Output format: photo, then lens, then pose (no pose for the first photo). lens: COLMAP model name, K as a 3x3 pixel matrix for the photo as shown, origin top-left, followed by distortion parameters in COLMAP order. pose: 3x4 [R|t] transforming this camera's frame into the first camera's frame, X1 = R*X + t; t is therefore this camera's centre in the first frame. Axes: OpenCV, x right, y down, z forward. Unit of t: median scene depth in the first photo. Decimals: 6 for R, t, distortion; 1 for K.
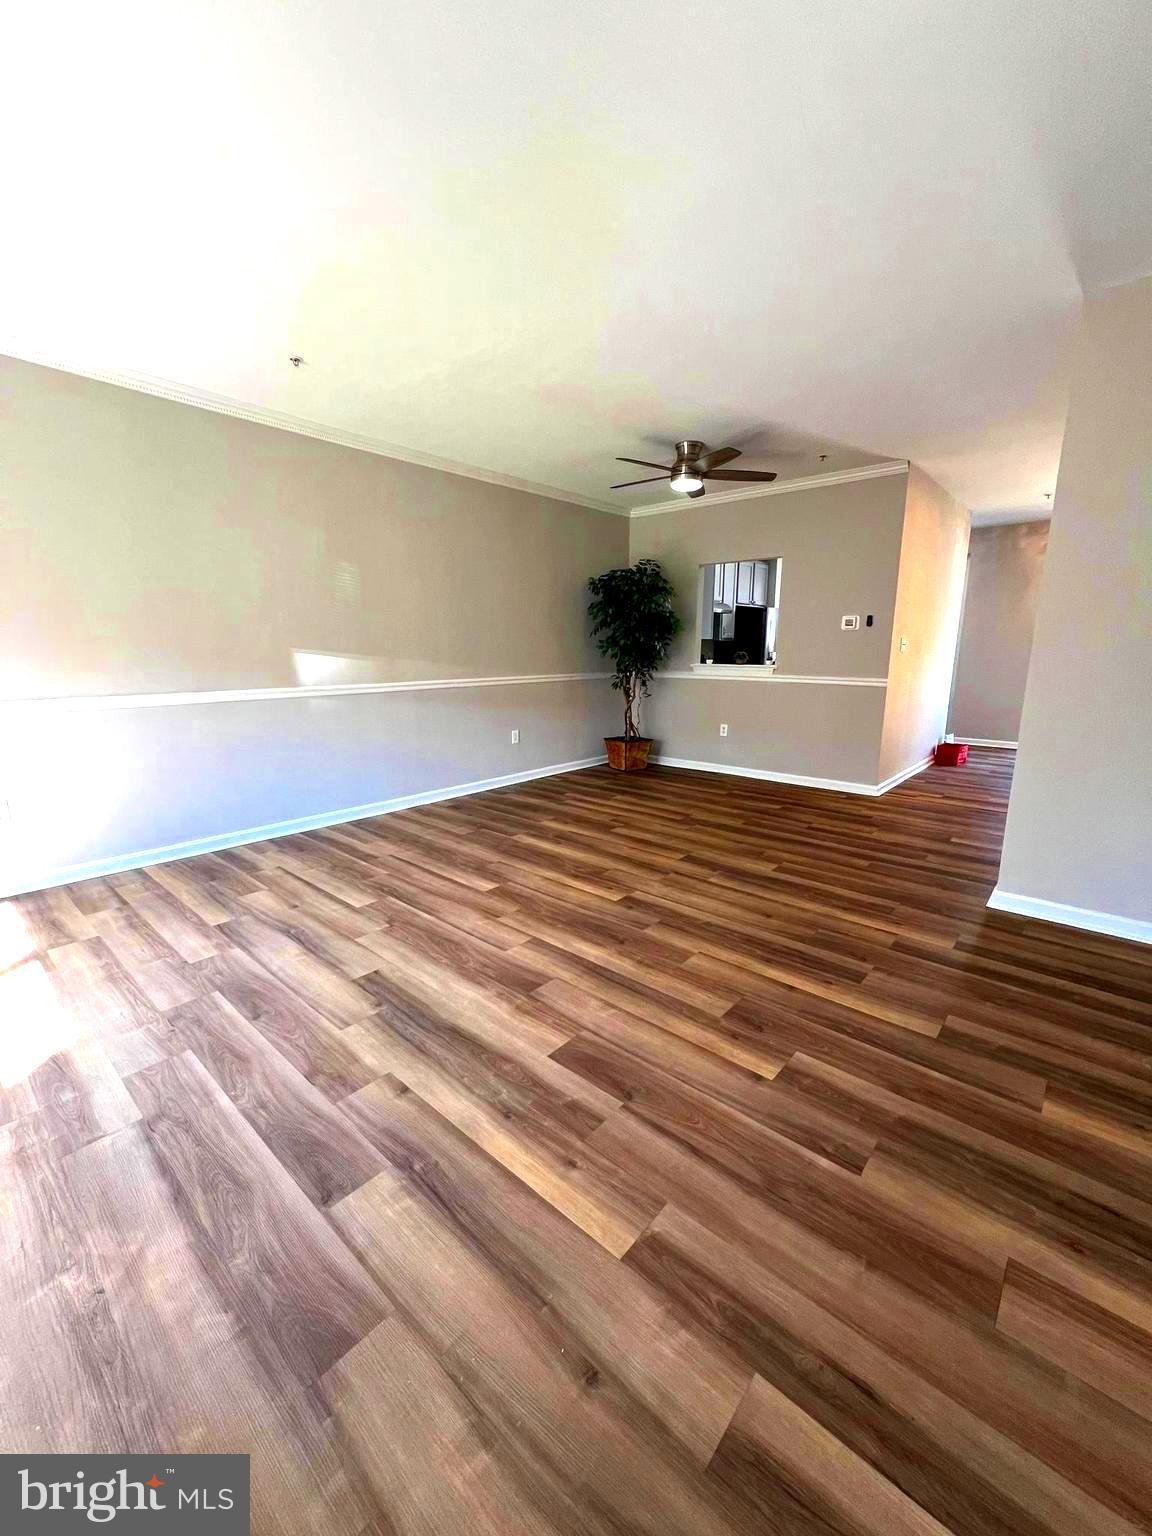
lens RADIAL K [[615.2, 0, 574.6], [0, 615.2, 767.4], [0, 0, 1]] dist [-0.001911, 0.000631]
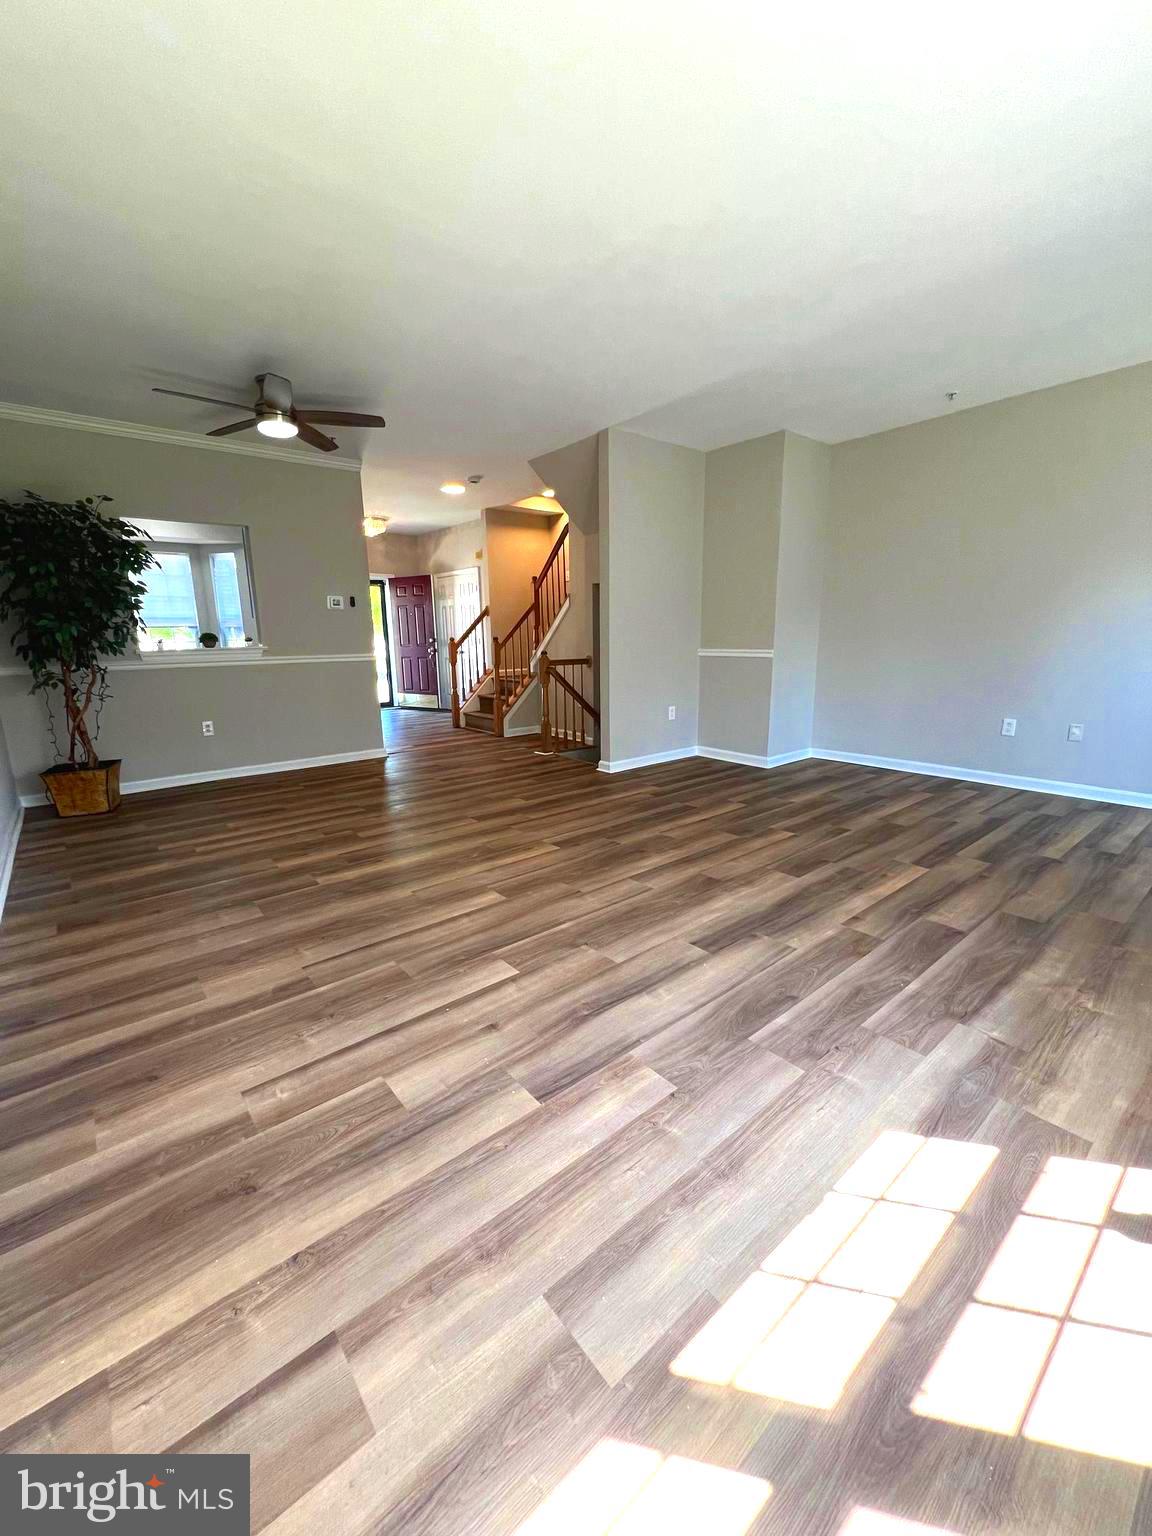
lens RADIAL K [[617.1, 0, 575.6], [0, 617.1, 767.9], [0, 0, 1]] dist [0.000080, -0.000988]
pose [[0.150762, -0.212499, 0.965461, -1.105802], [0.206497, 0.961849, 0.179459, -0.128375], [-0.966763, 0.172309, 0.188890, 0.858252]]
